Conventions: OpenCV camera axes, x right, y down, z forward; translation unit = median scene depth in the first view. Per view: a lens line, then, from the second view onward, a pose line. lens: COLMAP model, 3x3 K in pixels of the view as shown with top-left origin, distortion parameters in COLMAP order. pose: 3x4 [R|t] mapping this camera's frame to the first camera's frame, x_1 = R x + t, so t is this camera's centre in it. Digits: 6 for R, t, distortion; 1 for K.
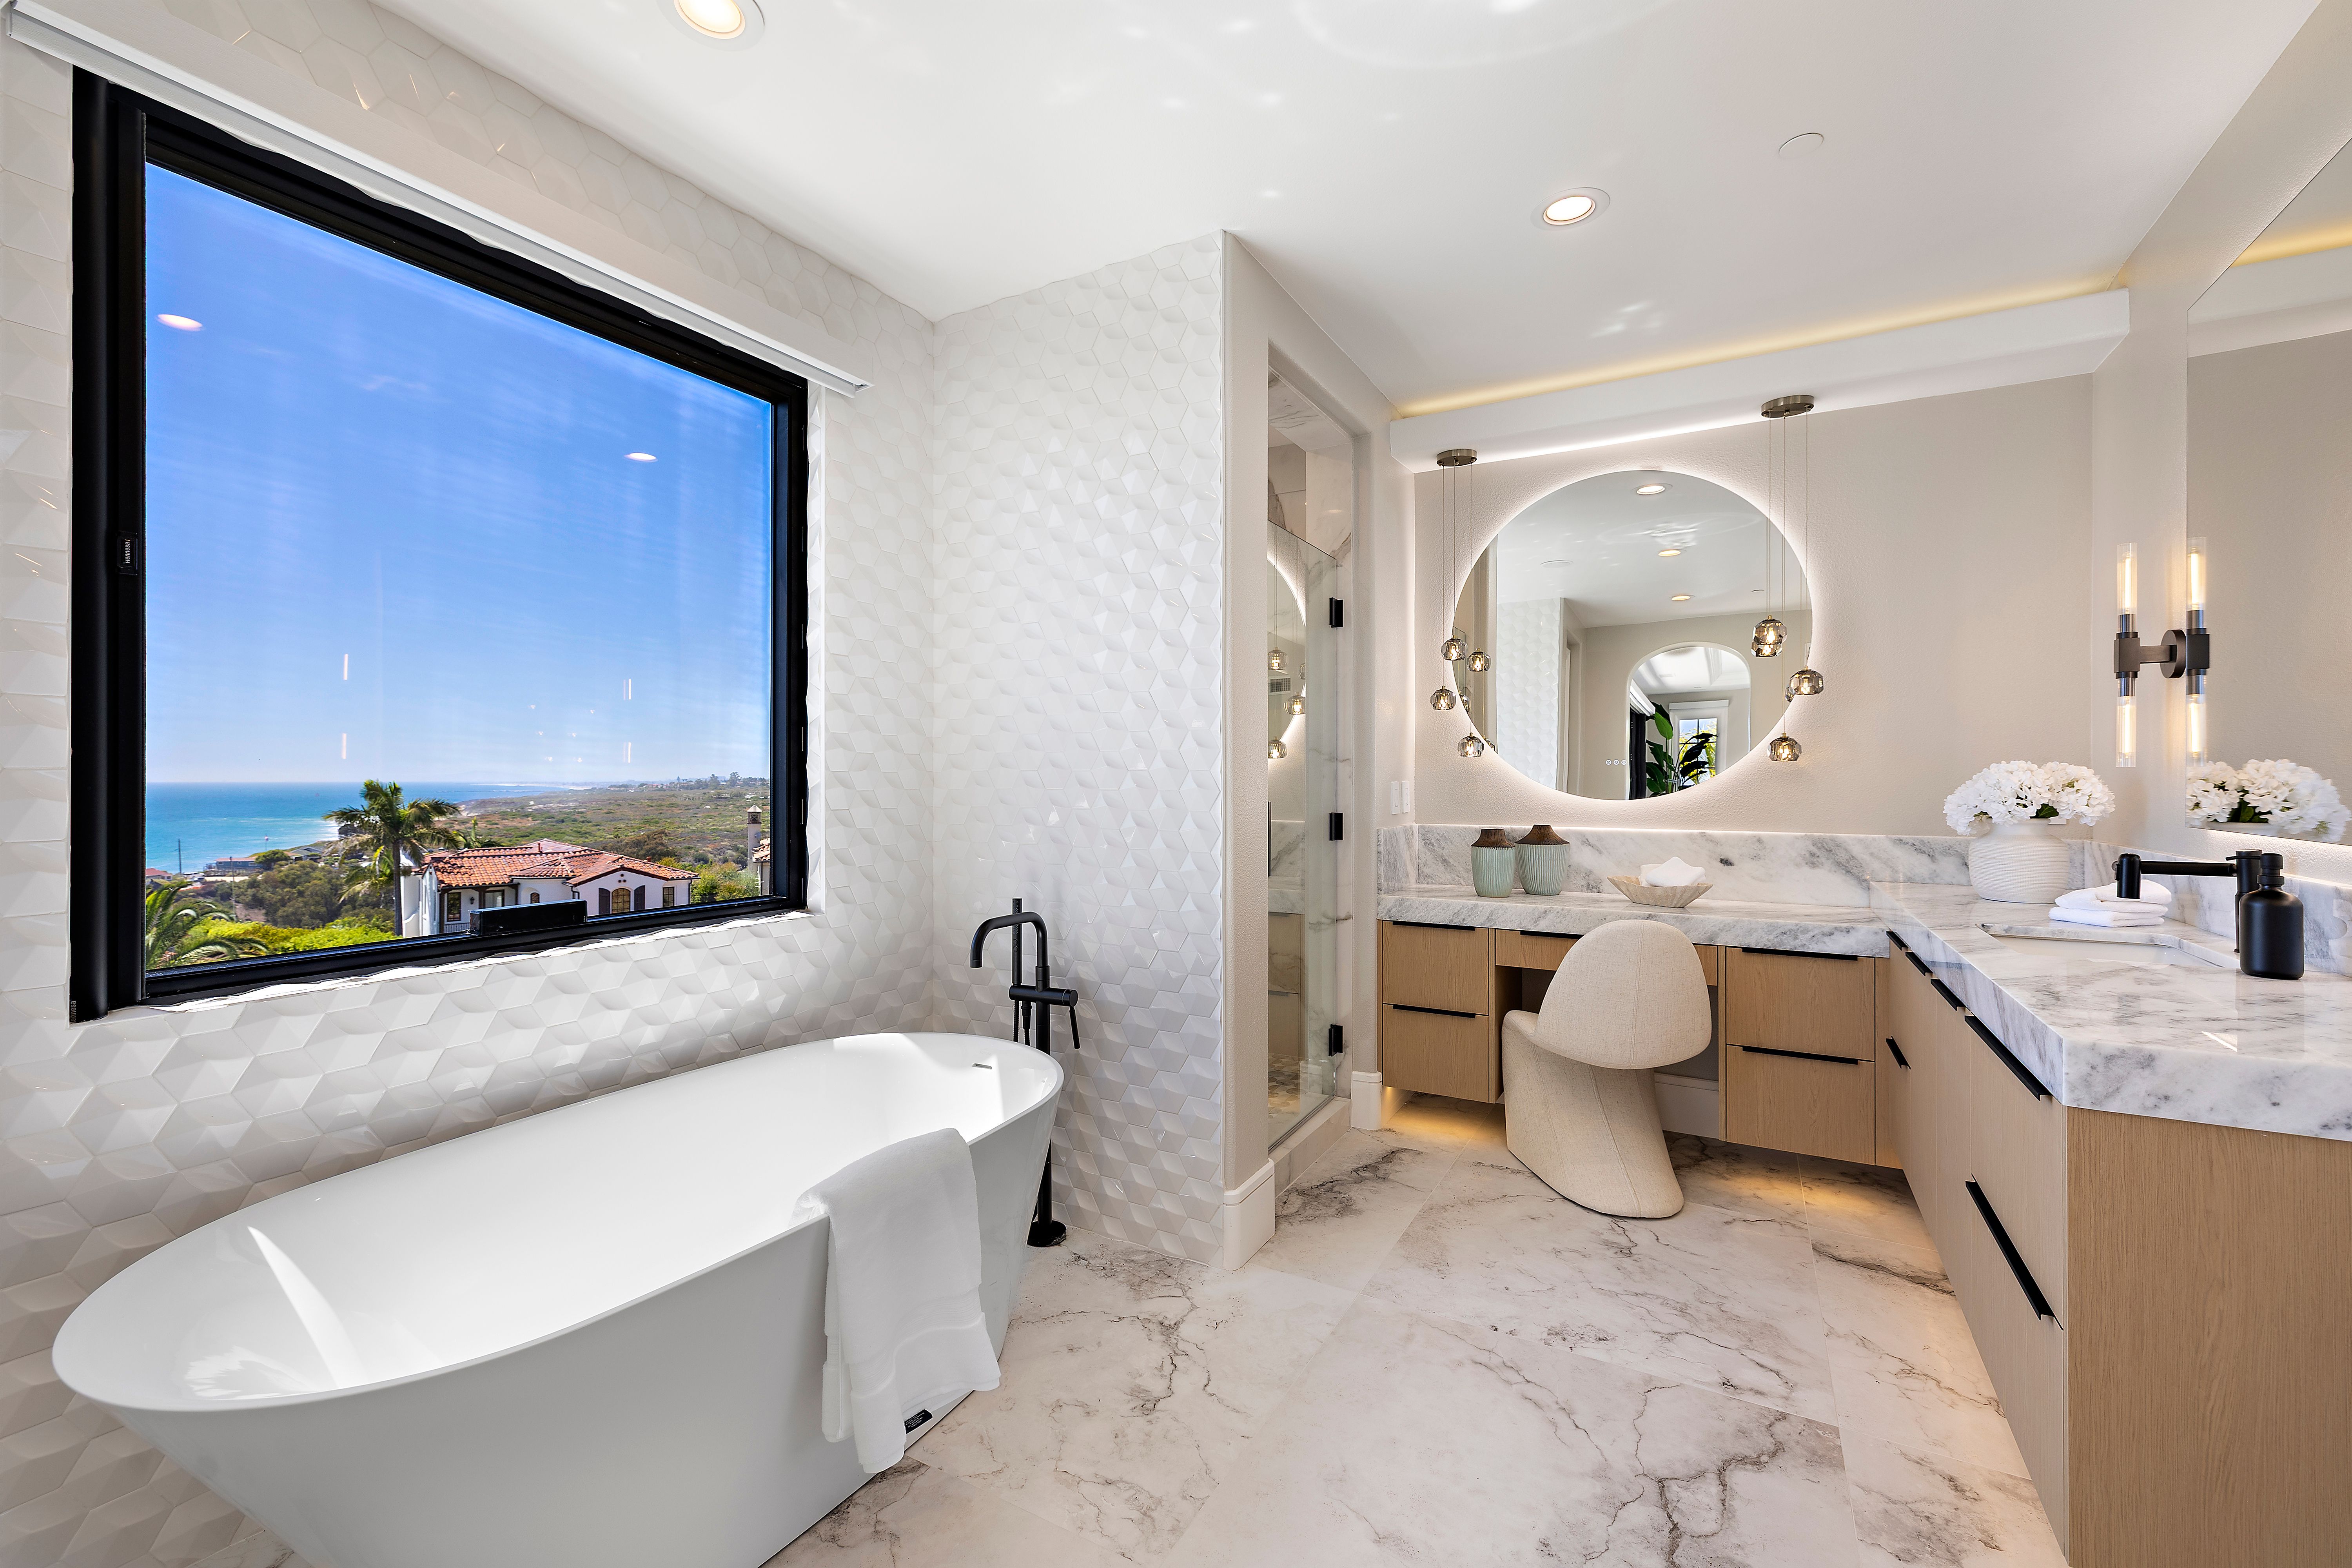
lens RADIAL K [[989.8, 0, 1168.3], [0, 989.8, 777.7], [0, 0, 1]] dist [0.005845, -0.000348]
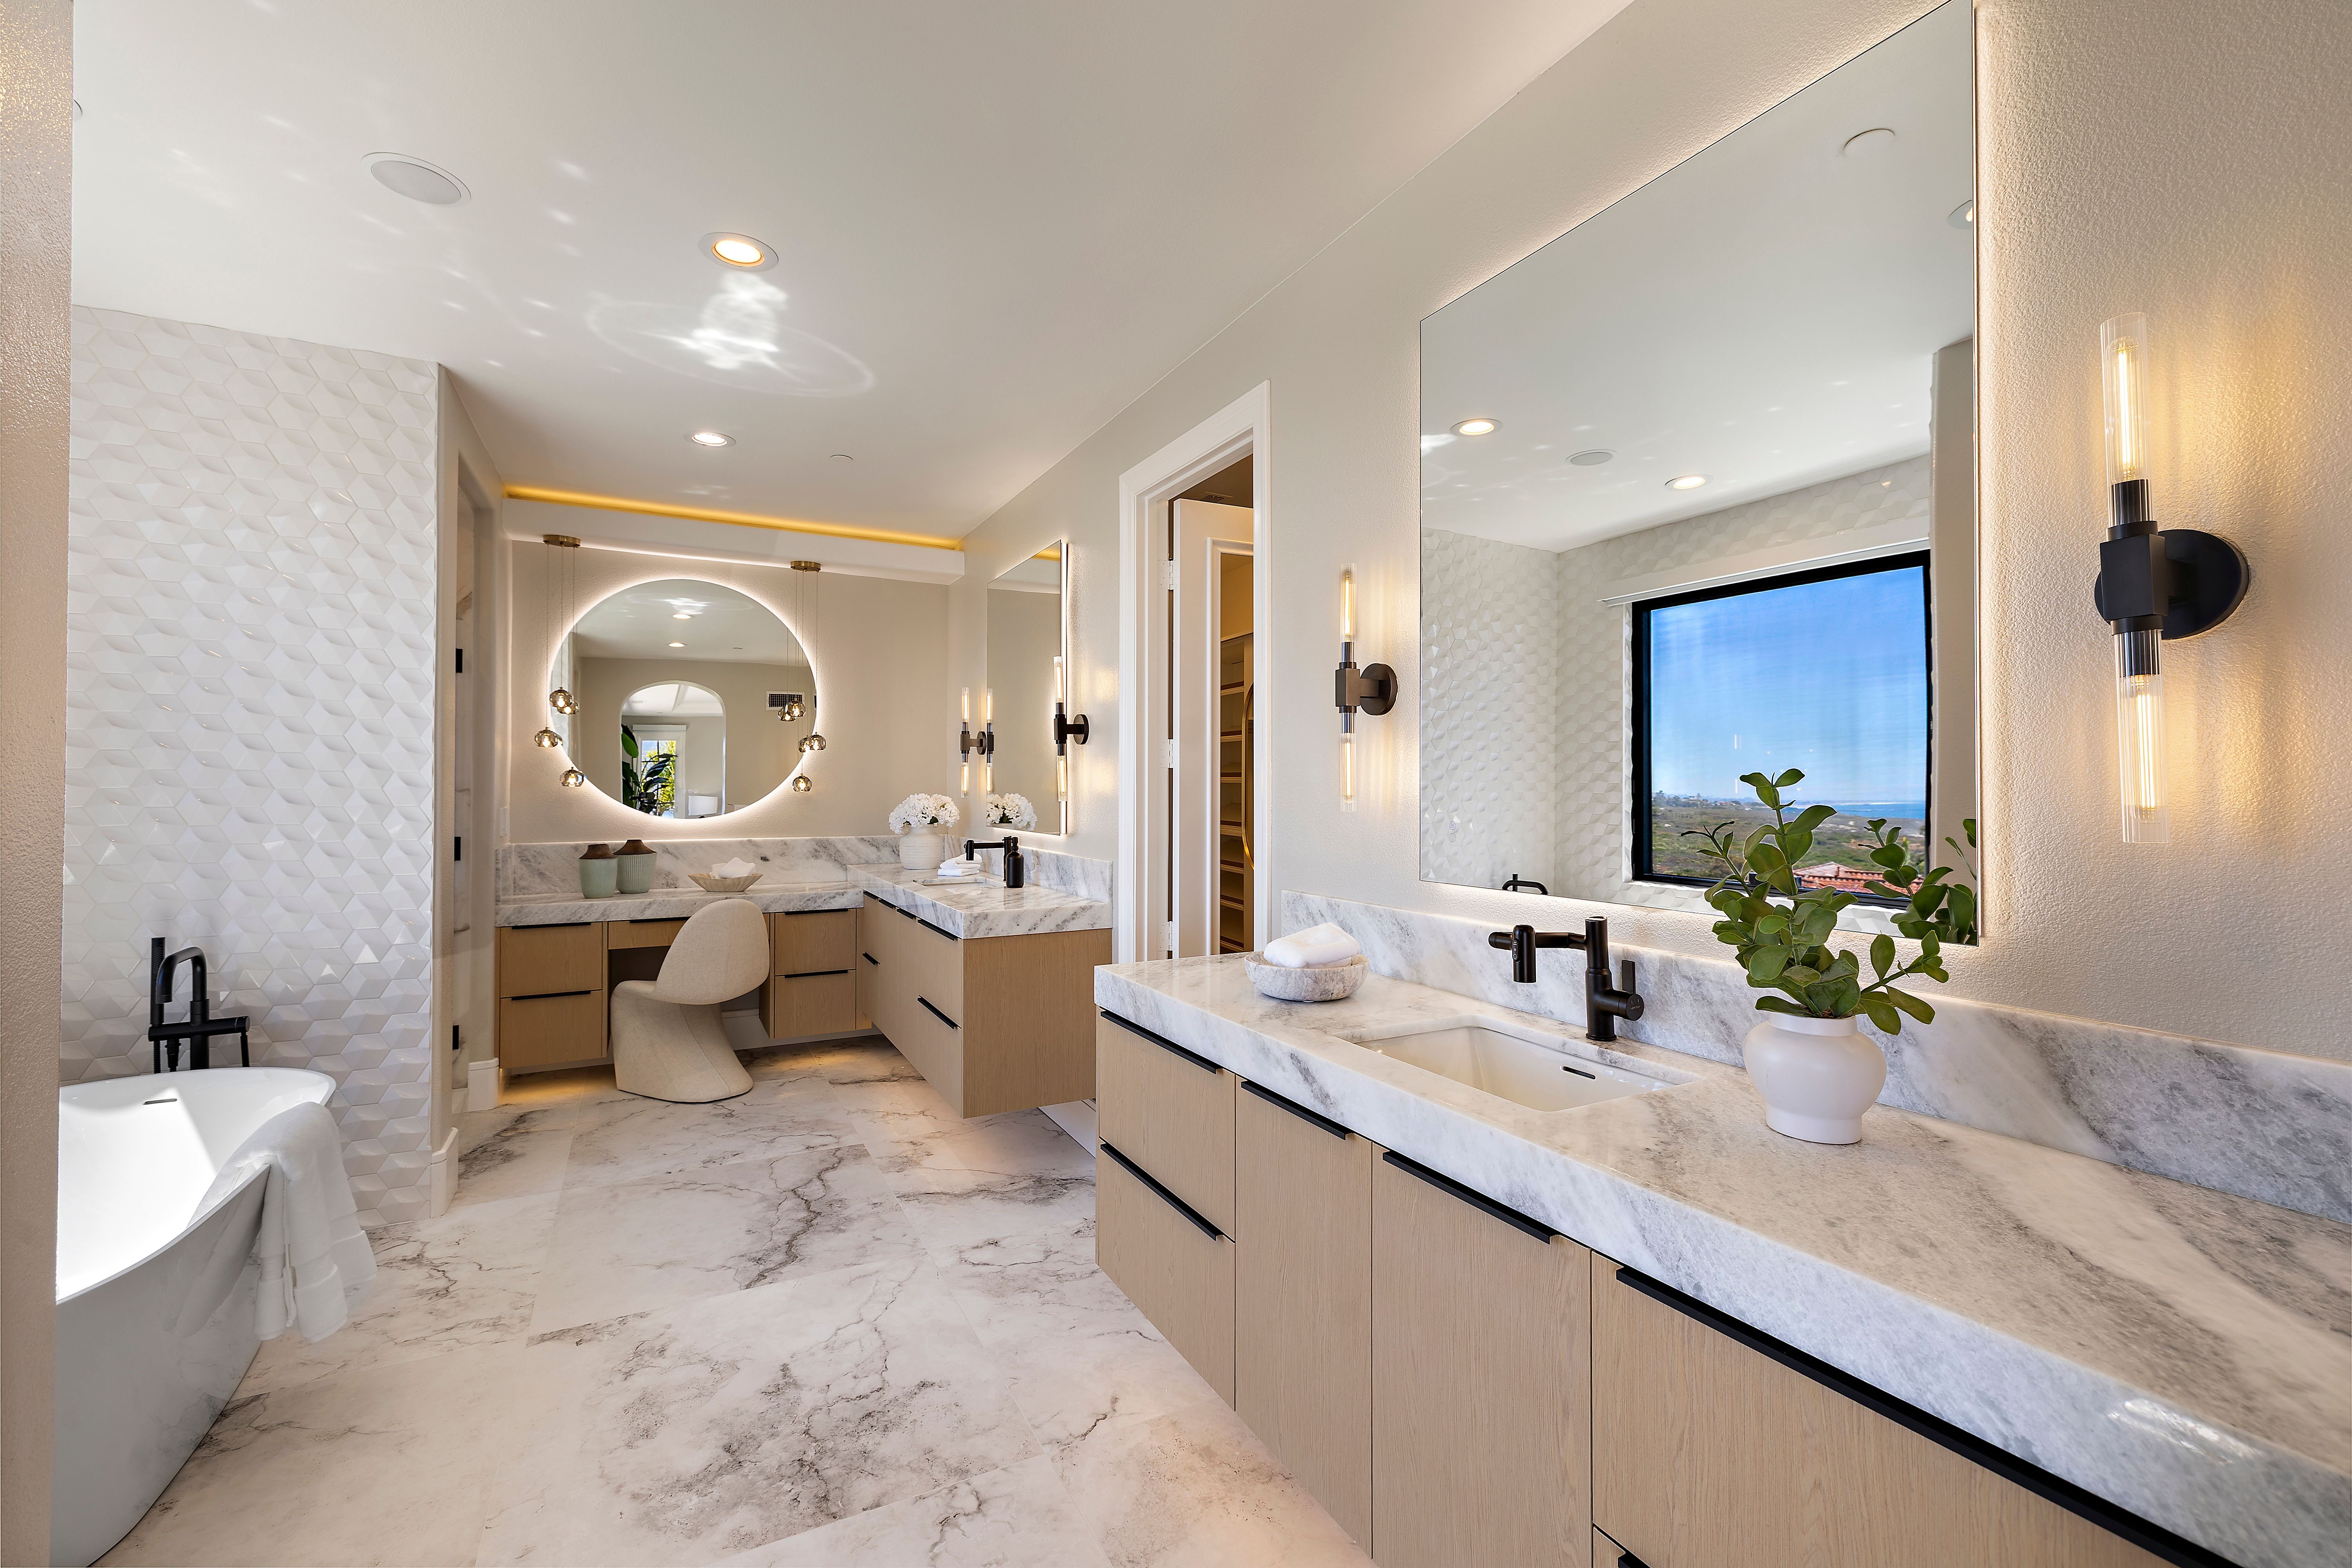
lens RADIAL K [[989.8, 0, 1182.2], [0, 989.8, 776.8], [0, 0, 1]] dist [0.005845, -0.000348]
pose [[0.527185, 0.009557, 0.849697, -0.421575], [-0.001252, 0.999944, -0.010471, -0.026423], [-0.849750, 0.004456, 0.527167, -0.357462]]
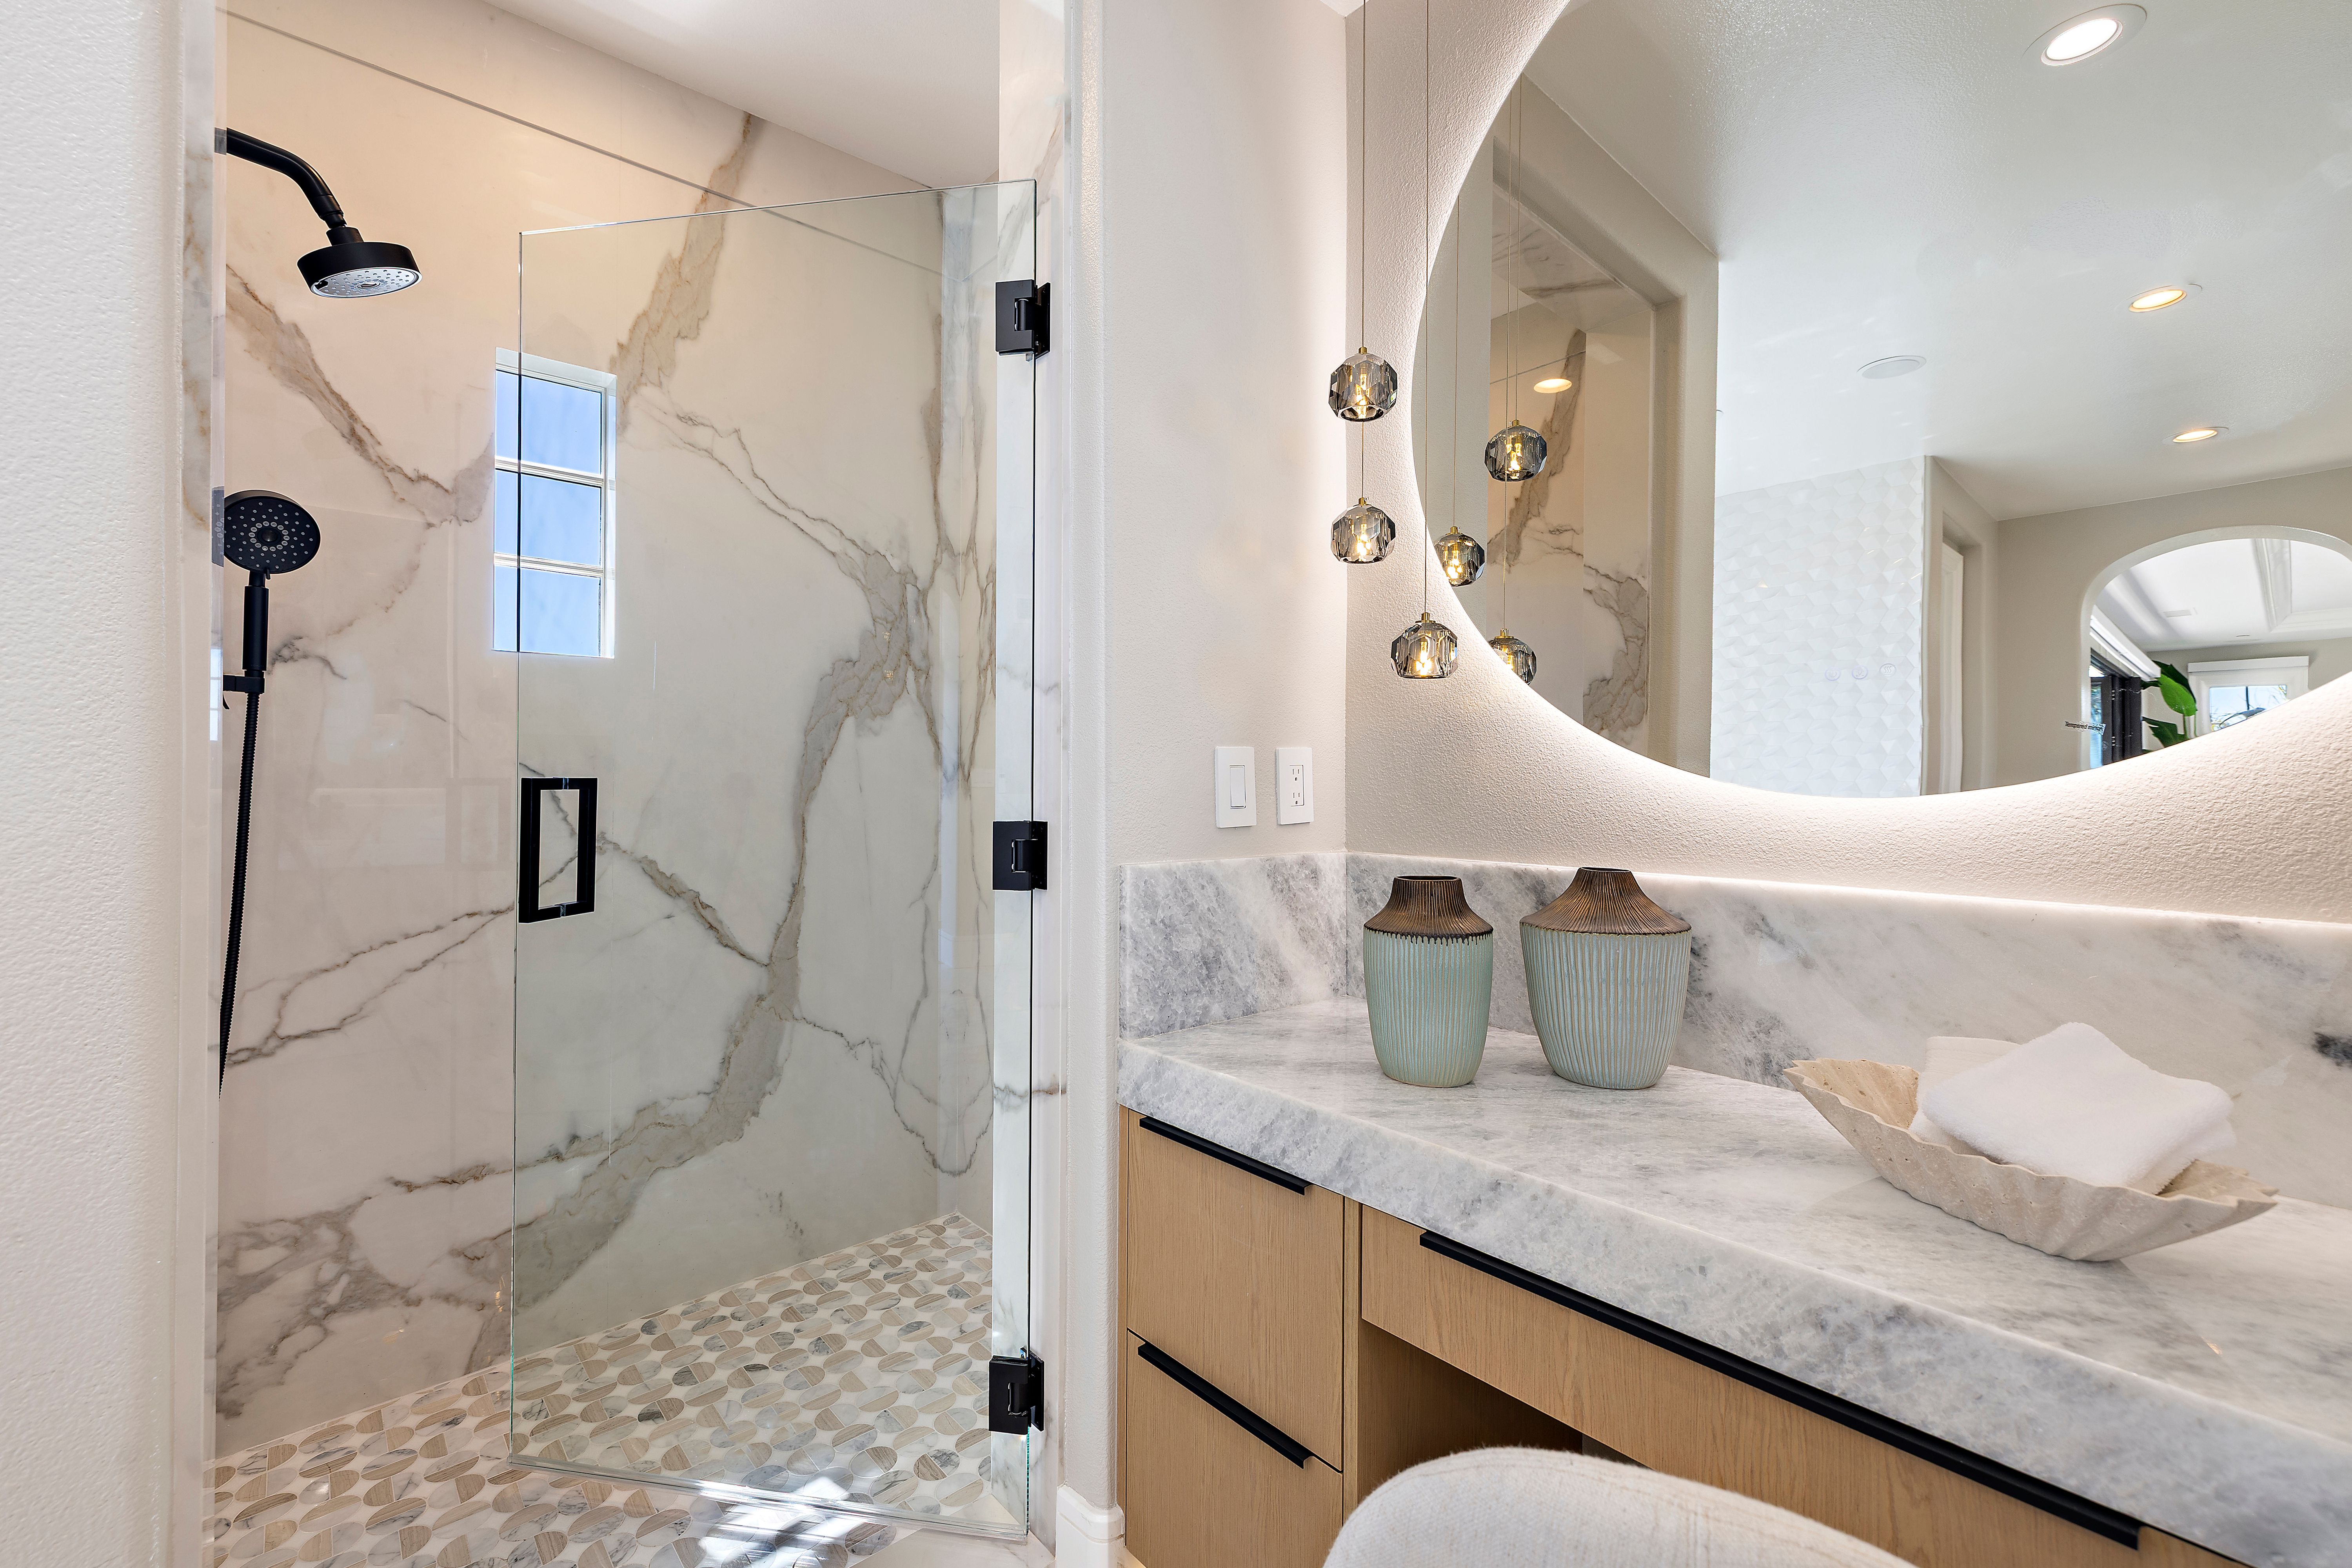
lens RADIAL K [[989.9, 0, 1163.8], [0, 989.9, 760.0], [0, 0, 1]] dist [0.005845, -0.000348]
pose [[0.943485, -0.000855, -0.331415, 0.419367], [-0.004306, 0.999881, -0.014839, 0.019775], [0.331388, 0.015427, 0.943368, 0.763232]]
